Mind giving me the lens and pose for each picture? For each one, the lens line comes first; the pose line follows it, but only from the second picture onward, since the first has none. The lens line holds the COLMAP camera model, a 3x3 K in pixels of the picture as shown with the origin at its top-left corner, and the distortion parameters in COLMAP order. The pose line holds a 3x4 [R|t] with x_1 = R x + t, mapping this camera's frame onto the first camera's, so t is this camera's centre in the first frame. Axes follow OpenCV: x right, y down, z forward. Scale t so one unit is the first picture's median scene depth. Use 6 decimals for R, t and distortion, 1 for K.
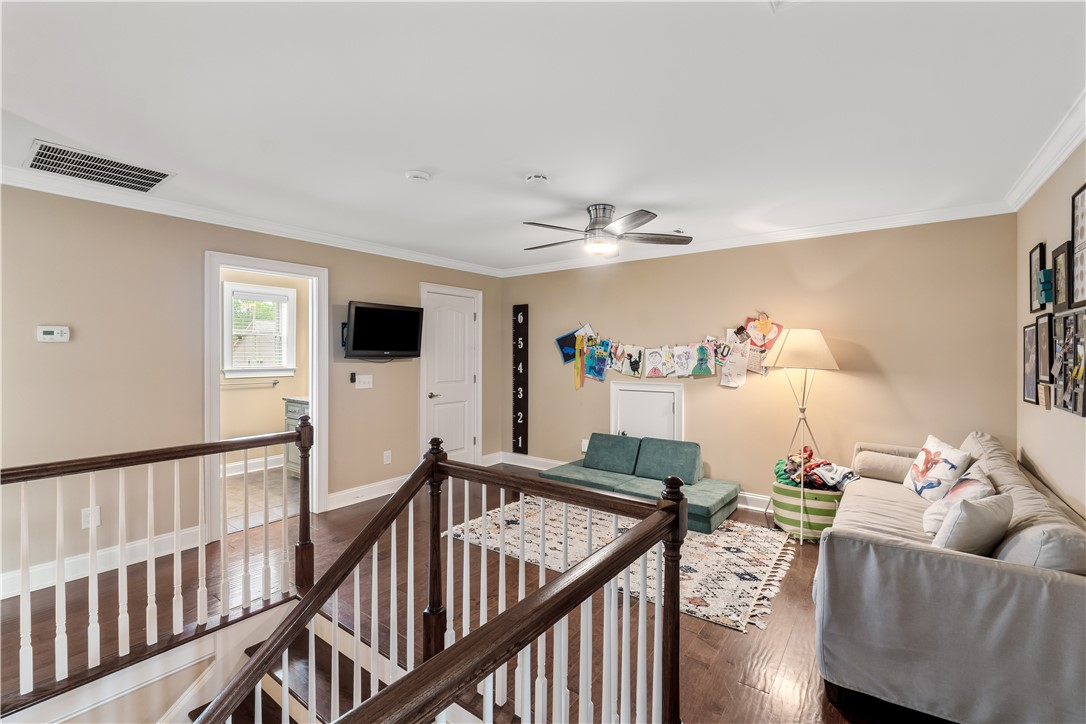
lens RADIAL K [[469.9, 0, 542.5], [0, 469.9, 356.8], [0, 0, 1]] dist [-0.002355, -0.000283]
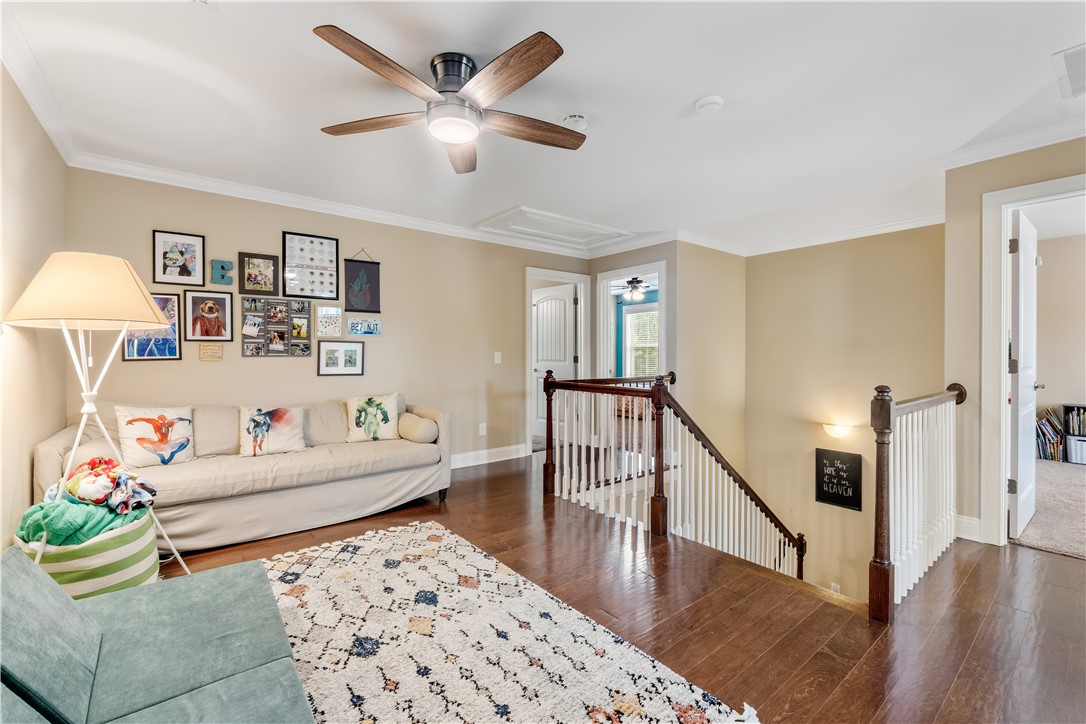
lens RADIAL K [[469.9, 0, 540.6], [0, 469.9, 354.9], [0, 0, 1]] dist [-0.002355, -0.000283]
pose [[-0.971658, -0.003456, 0.236366, -0.153062], [-0.000082, 0.999898, 0.014282, 0.061886], [-0.236391, 0.013858, -0.971559, 1.750516]]
